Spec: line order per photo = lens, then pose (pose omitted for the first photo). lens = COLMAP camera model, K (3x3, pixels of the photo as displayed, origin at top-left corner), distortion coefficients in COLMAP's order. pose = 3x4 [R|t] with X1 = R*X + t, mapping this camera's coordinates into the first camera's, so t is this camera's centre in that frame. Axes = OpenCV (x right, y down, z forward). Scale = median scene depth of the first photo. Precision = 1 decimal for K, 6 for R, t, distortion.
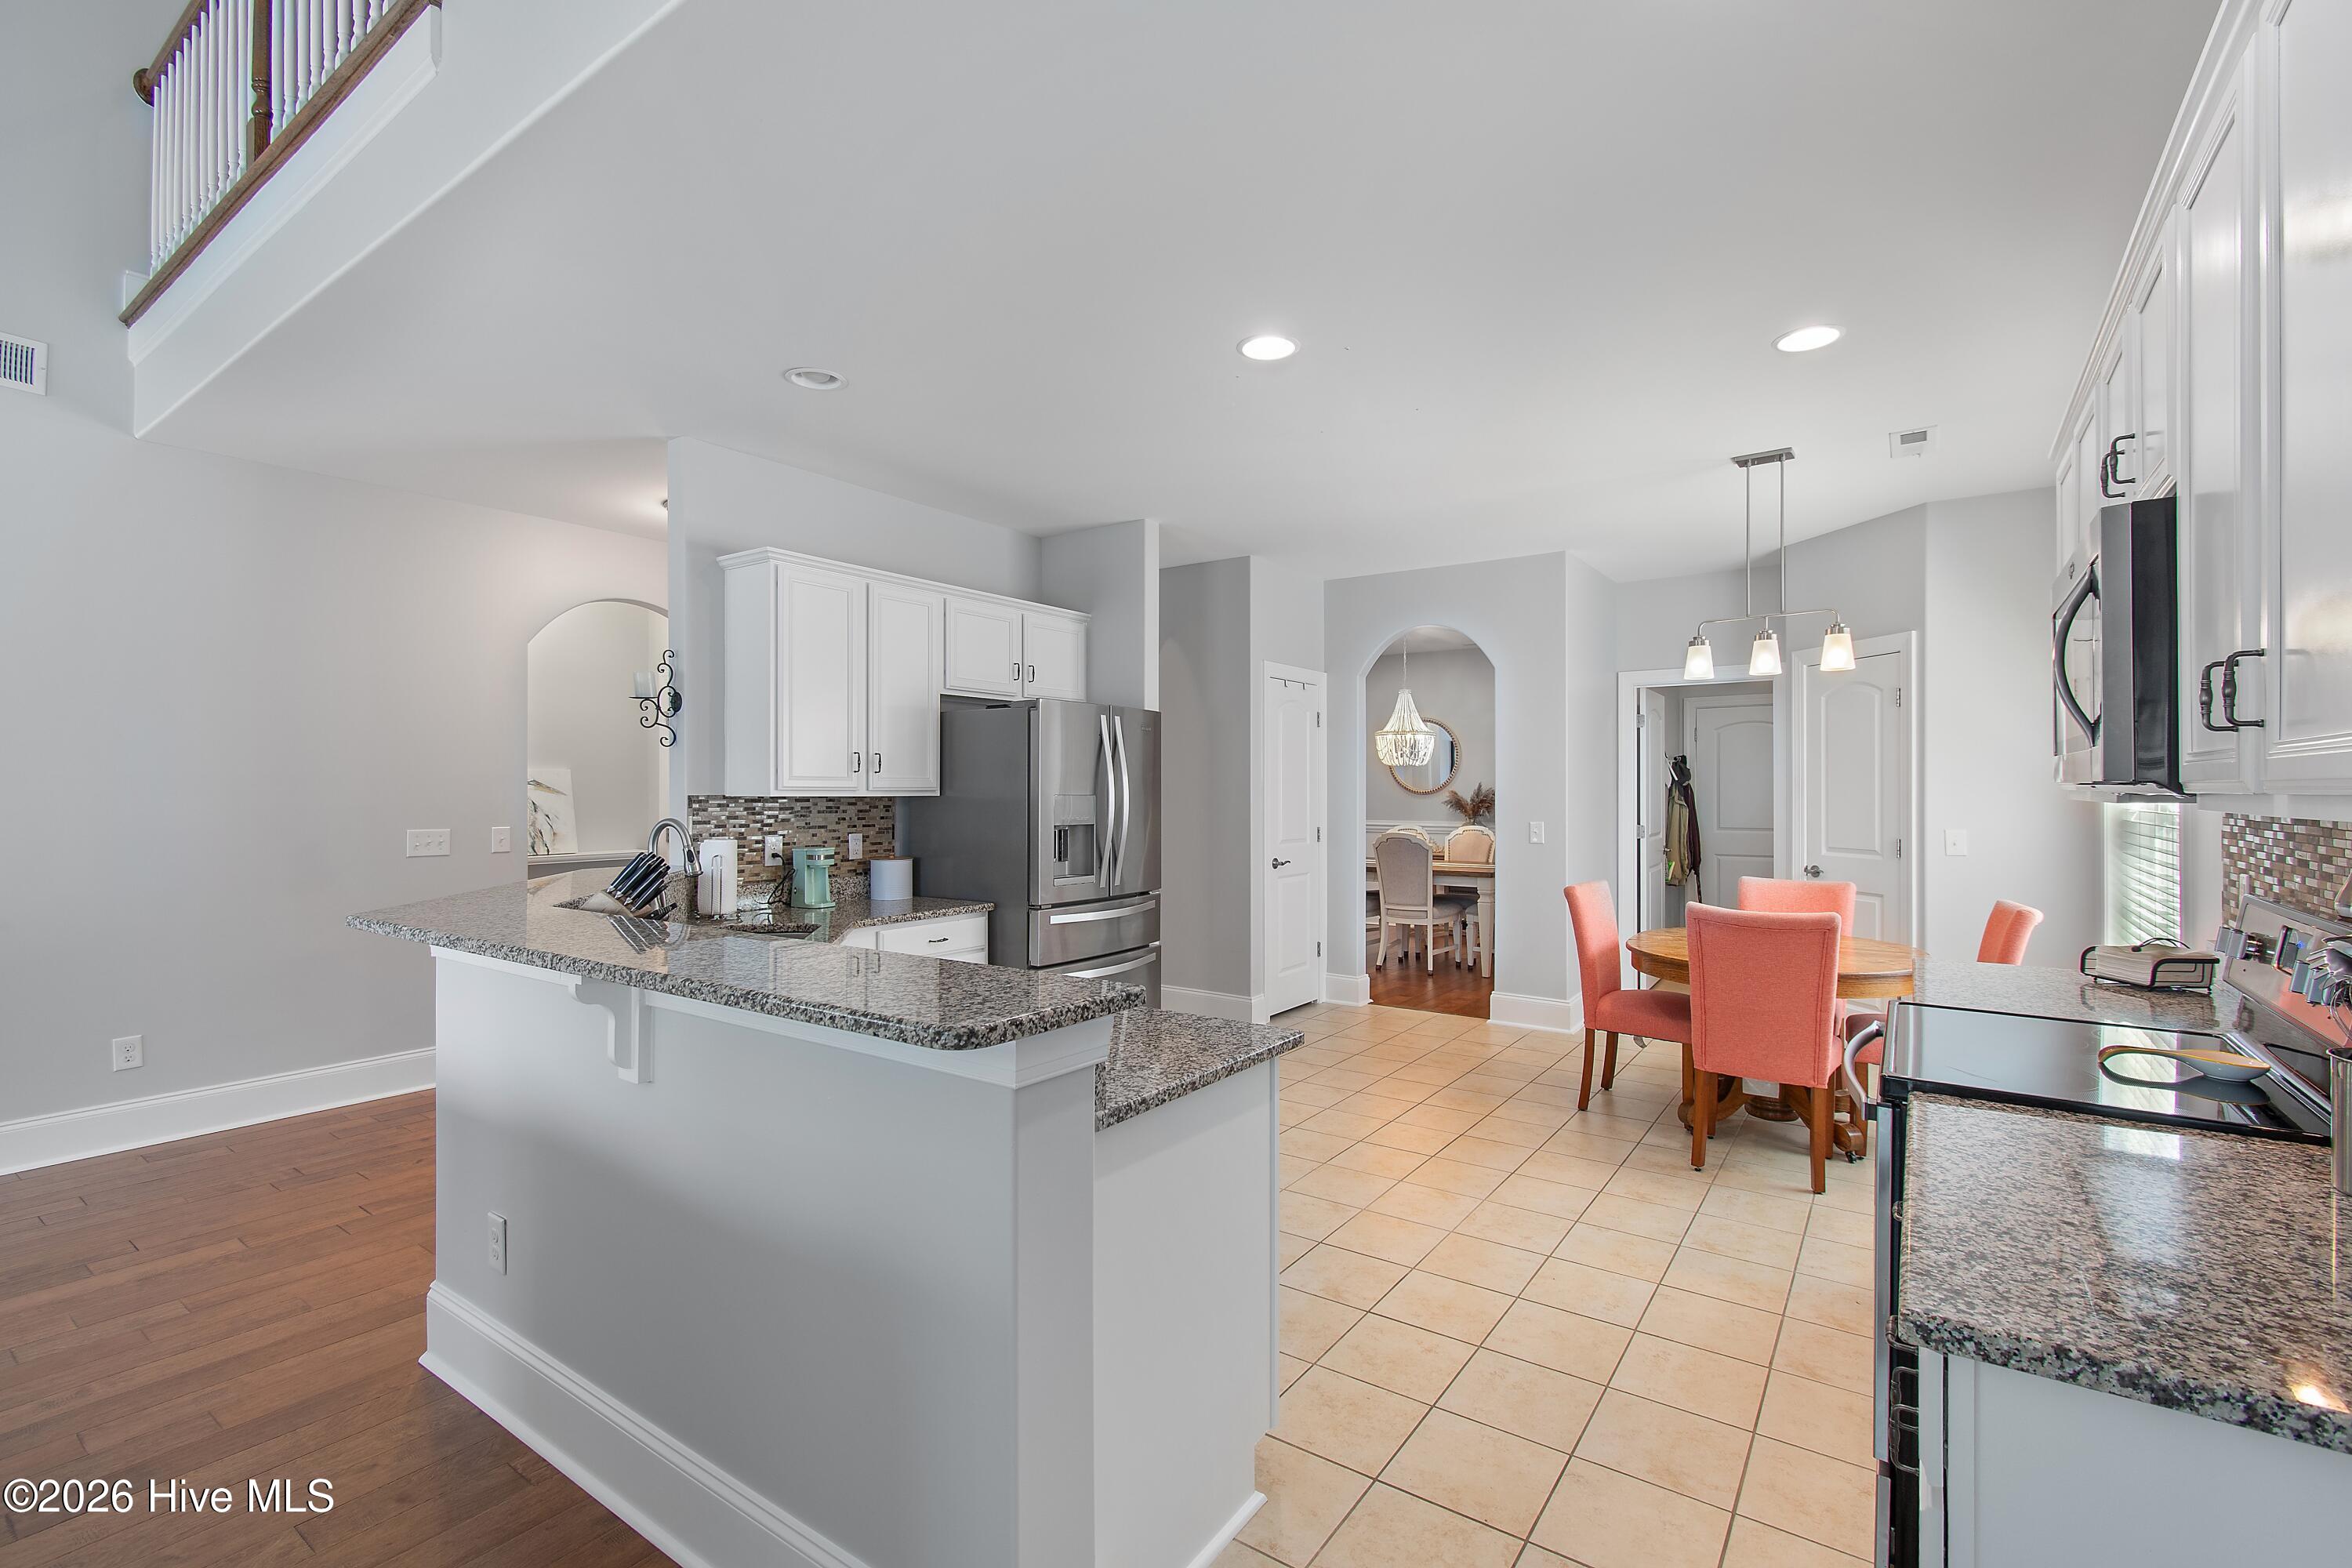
lens RADIAL K [[1038.1, 0, 1193.6], [0, 1038.1, 782.9], [0, 0, 1]] dist [0.002685, -0.001726]
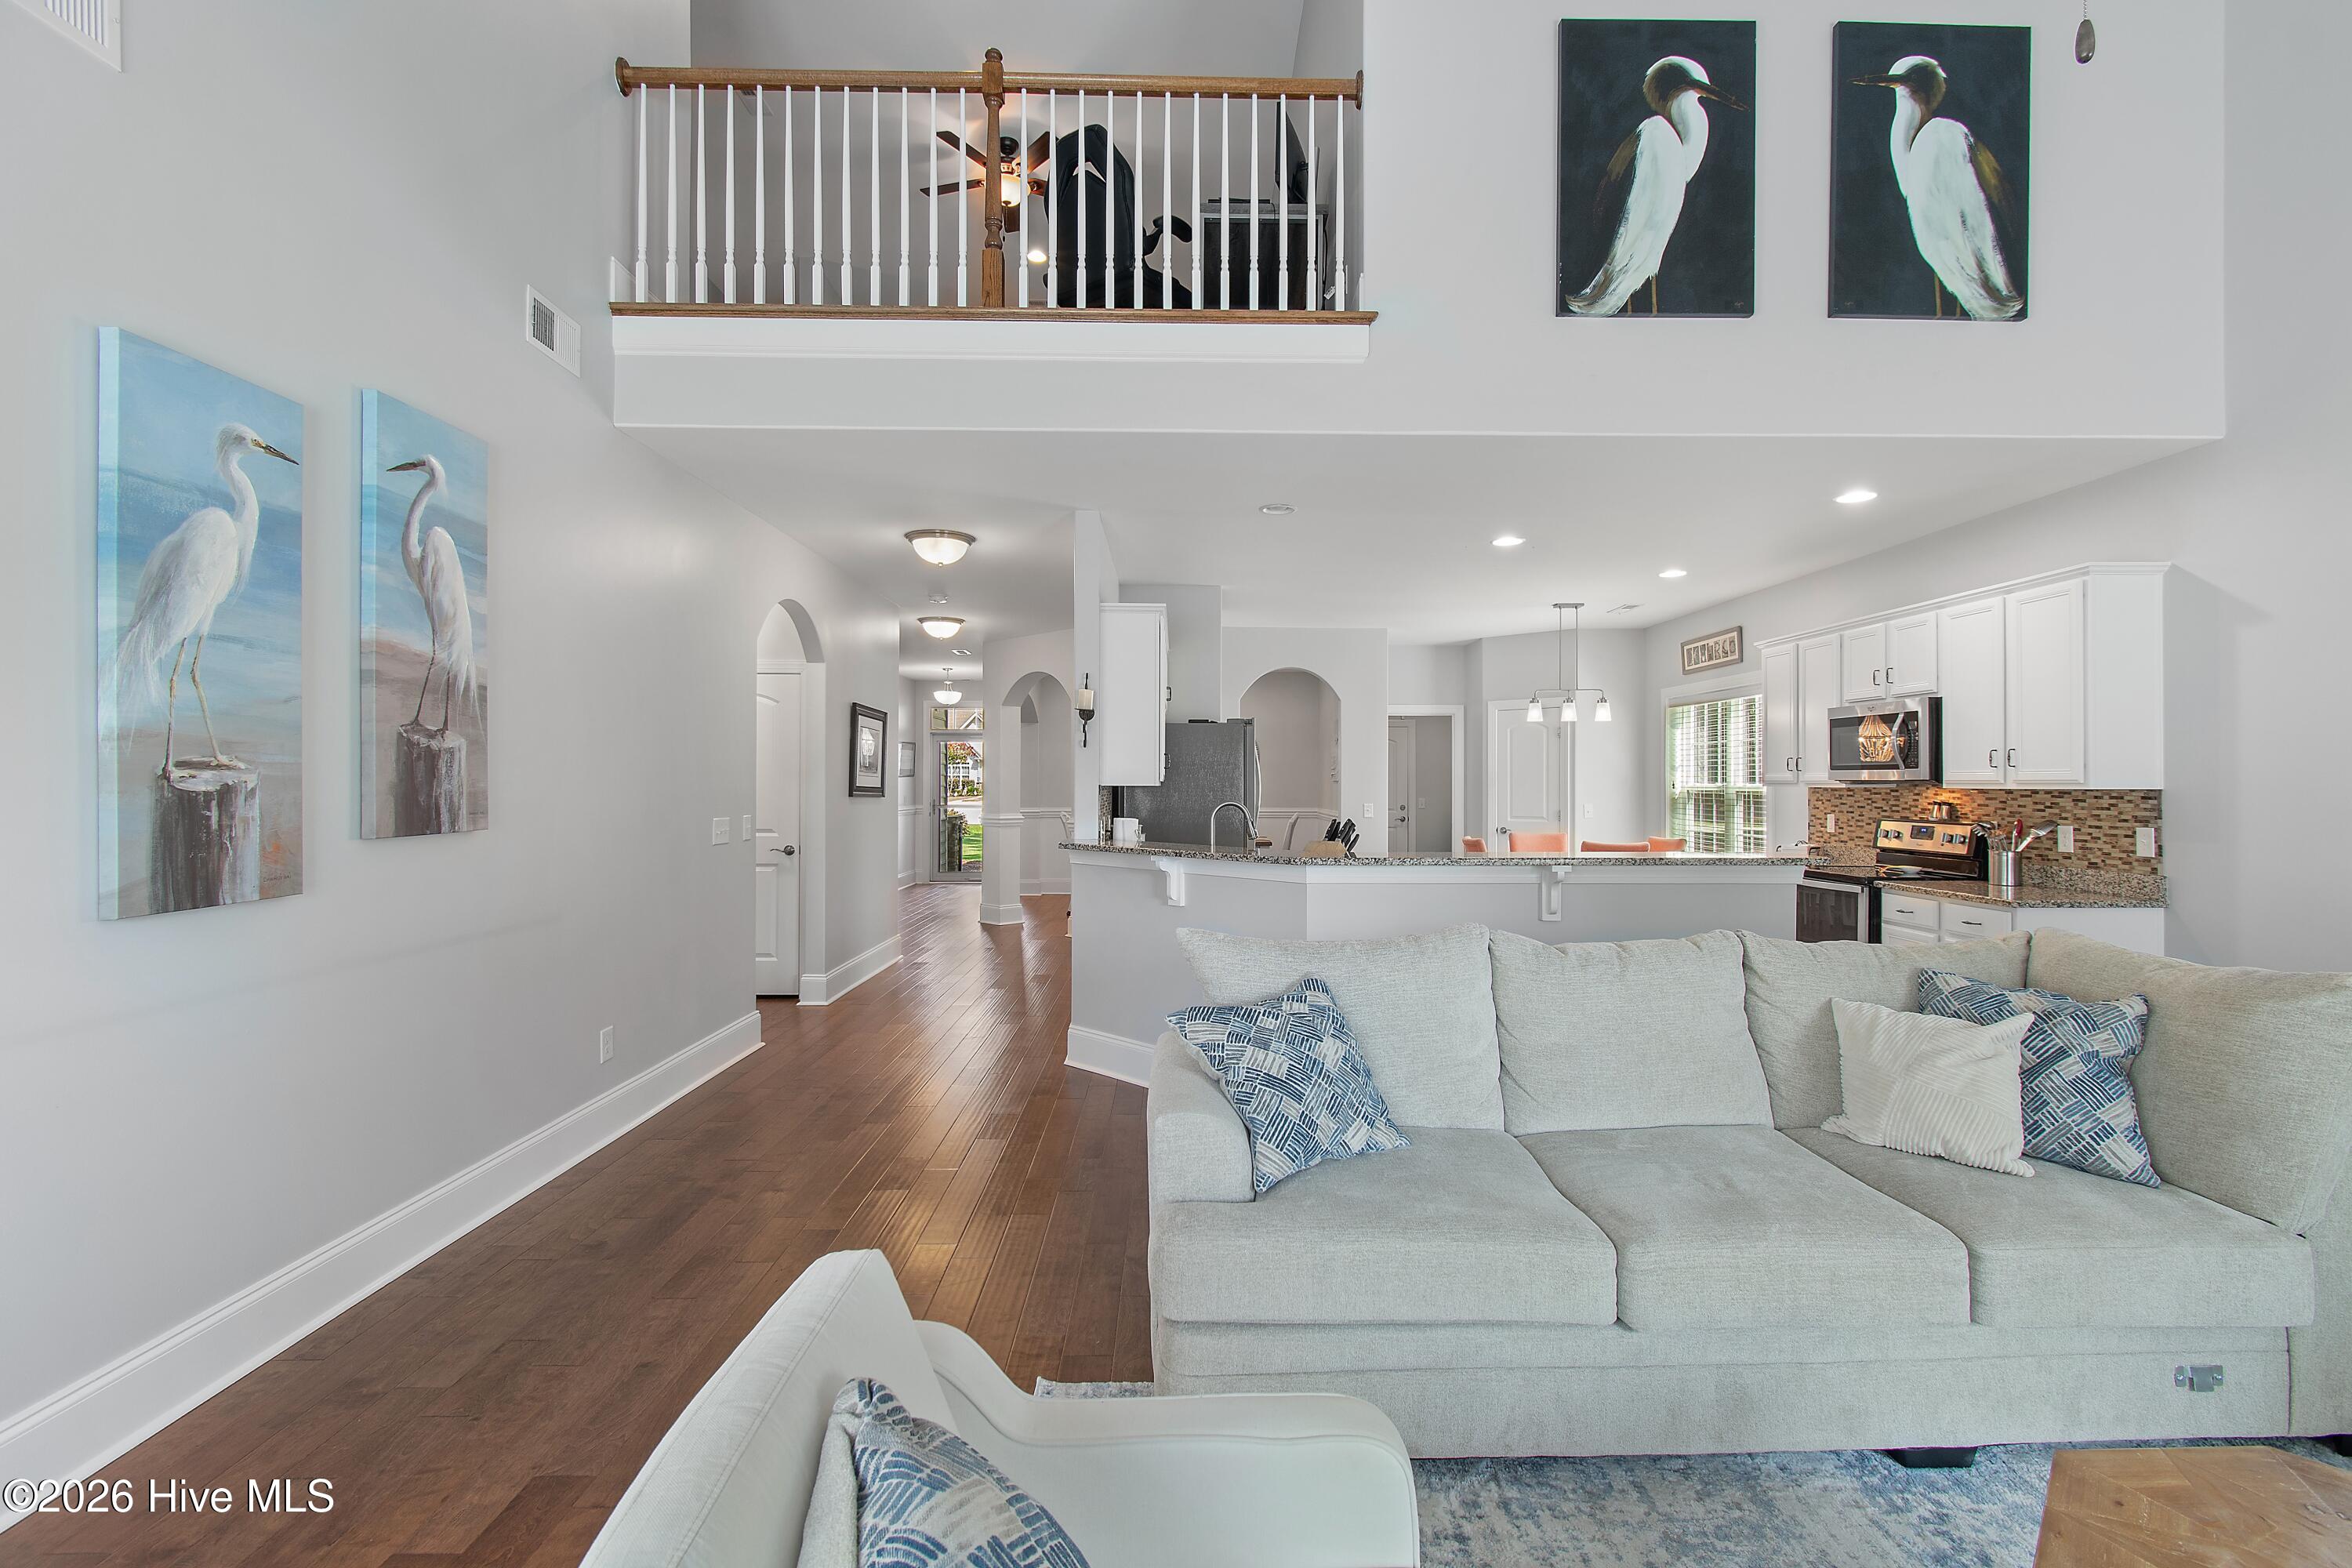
lens RADIAL K [[1038.1, 0, 1194.1], [0, 1038.1, 779.2], [0, 0, 1]] dist [0.002685, -0.001726]
pose [[0.811982, 0.004781, 0.583664, -0.859993], [-0.006347, 0.999980, 0.000638, 0.002276], [-0.583649, -0.004223, 0.811995, -0.101408]]
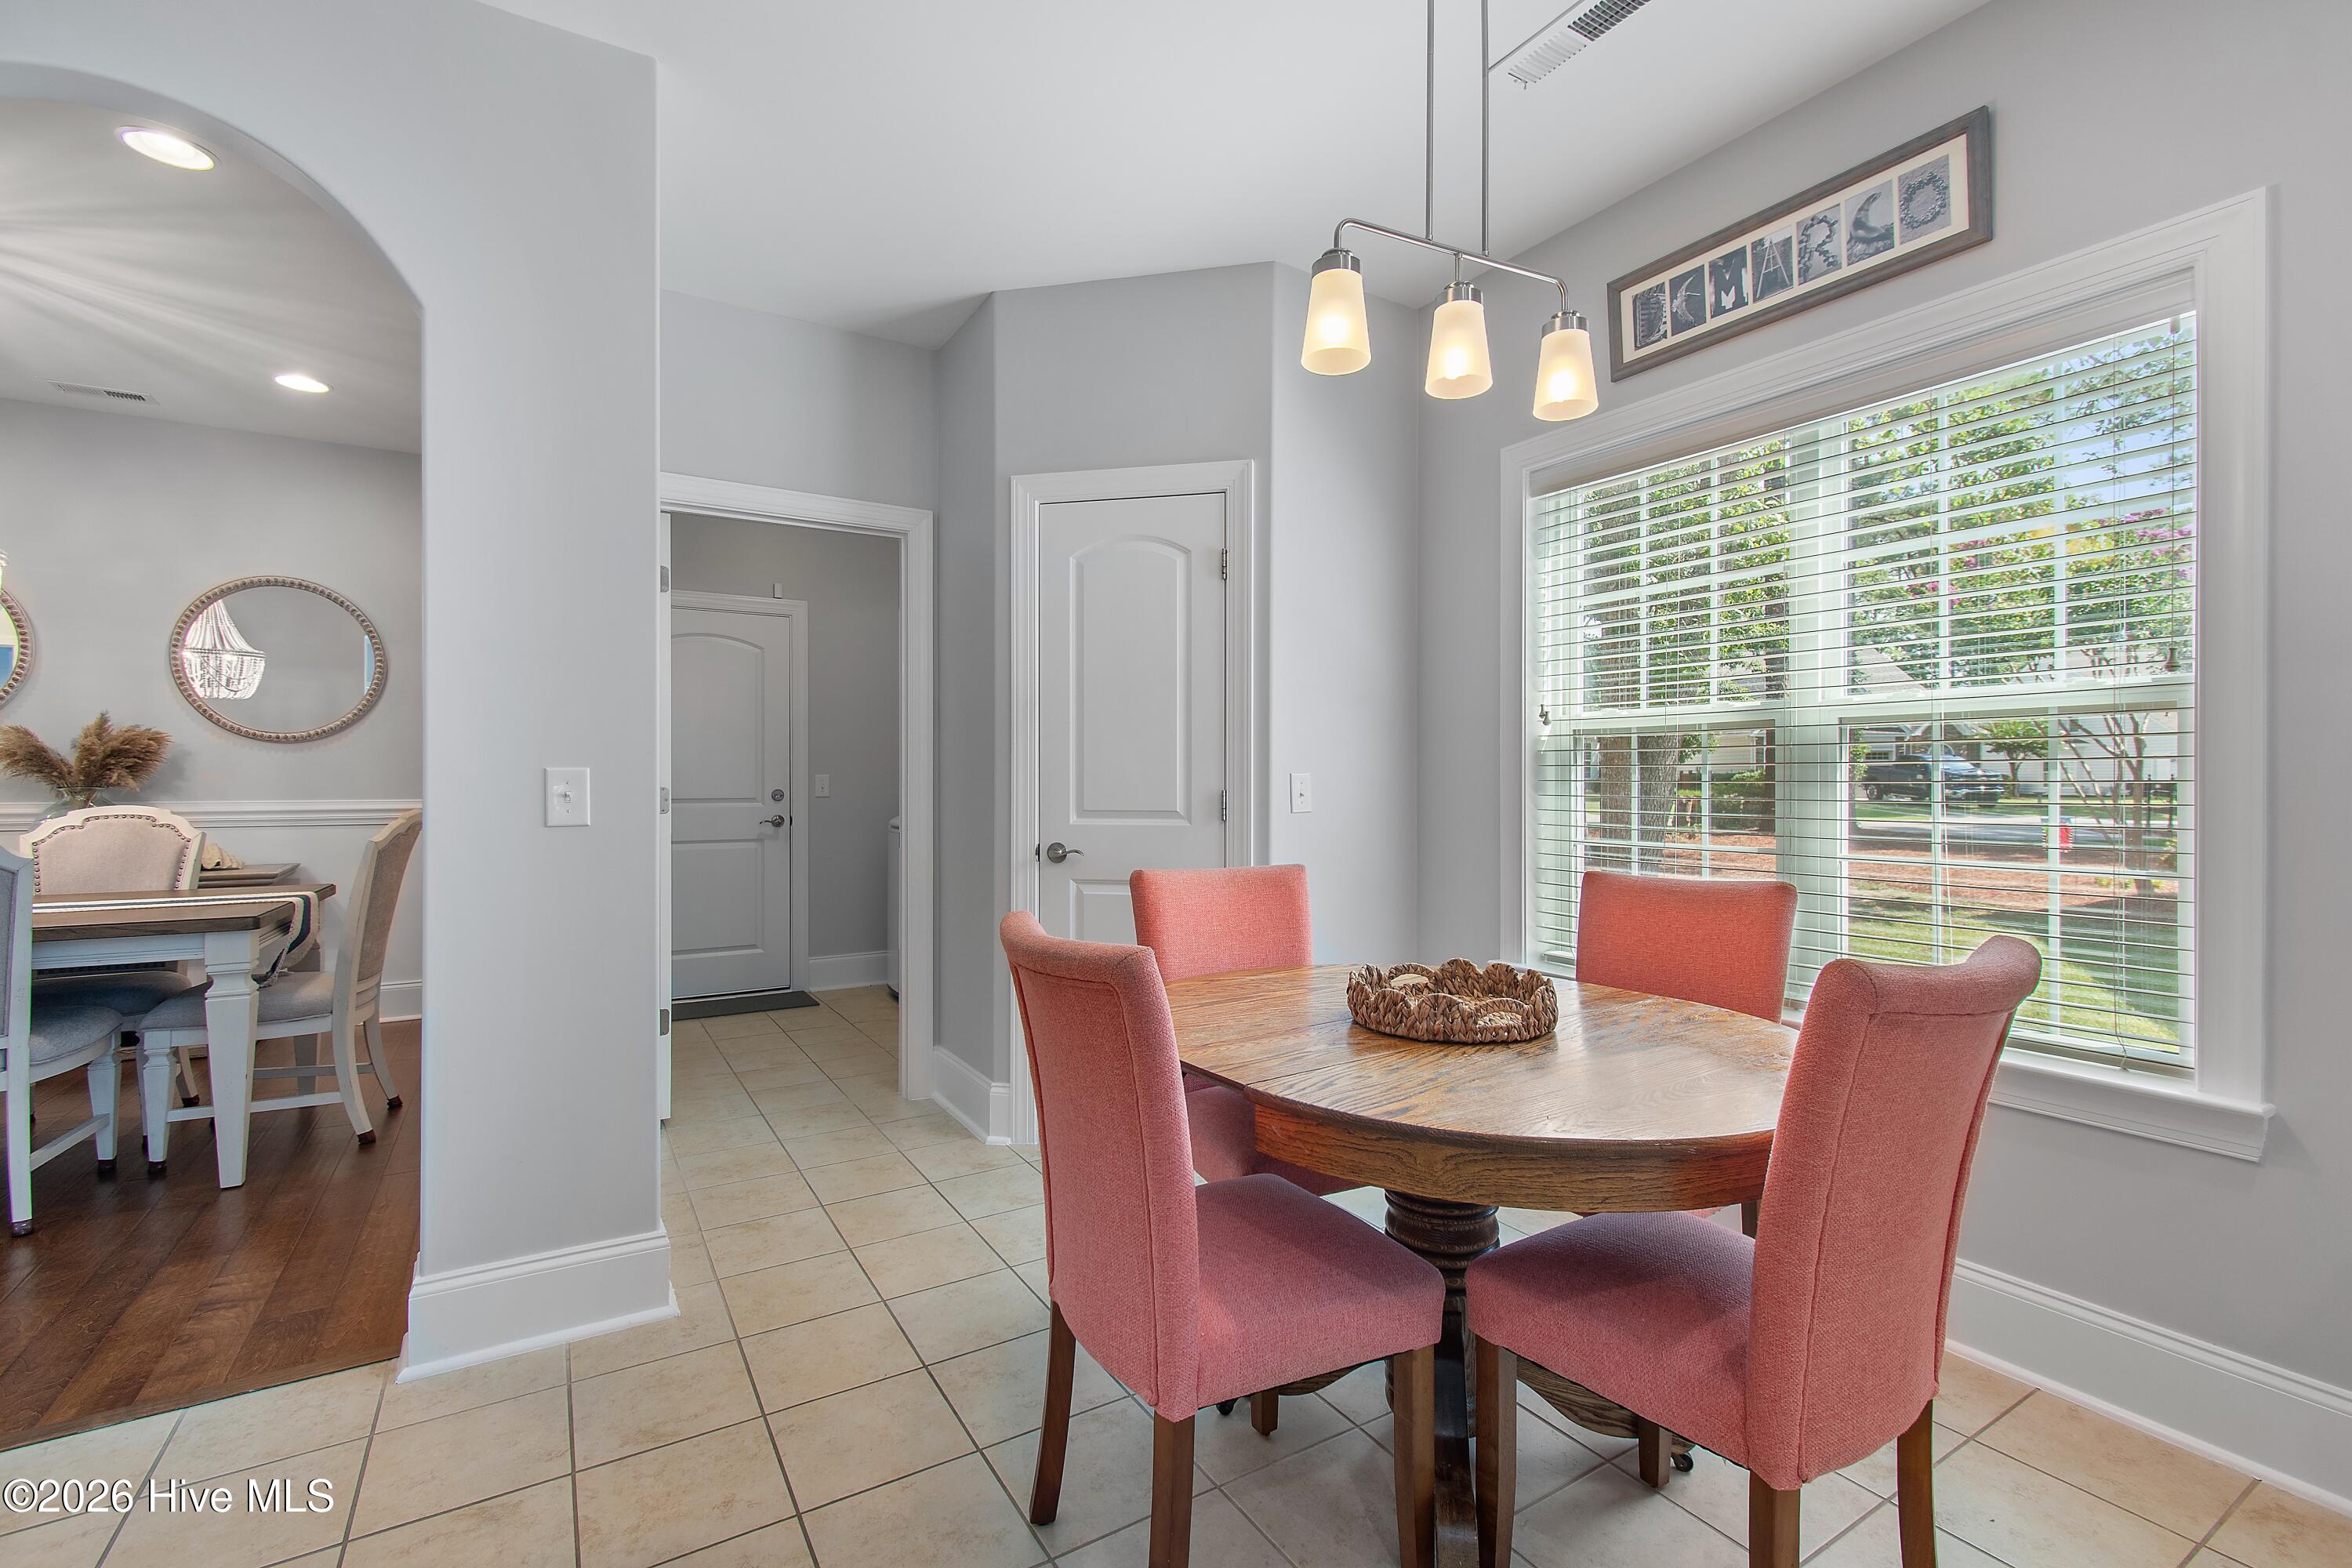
lens RADIAL K [[1038.1, 0, 1191.9], [0, 1038.1, 779.4], [0, 0, 1]] dist [0.002685, -0.001726]
pose [[0.390061, 0.001778, 0.920787, 0.087825], [-0.008085, 0.999966, 0.001494, 0.044258], [-0.920754, -0.008028, 0.390062, 0.732338]]
